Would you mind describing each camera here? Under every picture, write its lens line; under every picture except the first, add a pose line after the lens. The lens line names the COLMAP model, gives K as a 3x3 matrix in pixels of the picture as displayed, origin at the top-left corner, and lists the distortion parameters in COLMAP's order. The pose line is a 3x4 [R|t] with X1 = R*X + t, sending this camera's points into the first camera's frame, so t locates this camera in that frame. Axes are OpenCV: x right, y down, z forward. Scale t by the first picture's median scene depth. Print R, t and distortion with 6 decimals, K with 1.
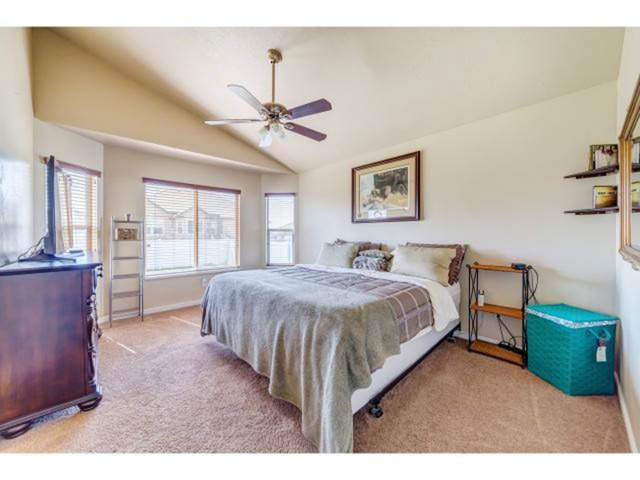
lens RADIAL K [[253.0, 0, 317.1], [0, 253.0, 236.6], [0, 0, 1]] dist [0.006981, 0.000300]
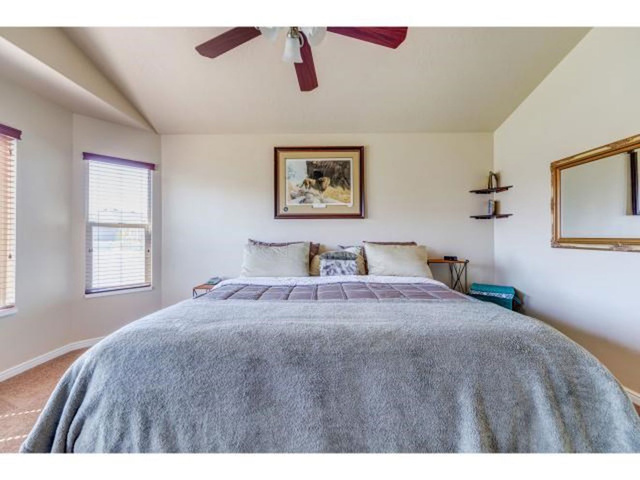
lens RADIAL K [[253.0, 0, 321.9], [0, 253.0, 237.9], [0, 0, 1]] dist [0.006981, 0.000300]
pose [[0.673572, -0.002639, 0.739117, -0.366376], [0.008341, 0.999957, -0.004031, 0.011341], [-0.739075, 0.008880, 0.673565, 0.413346]]
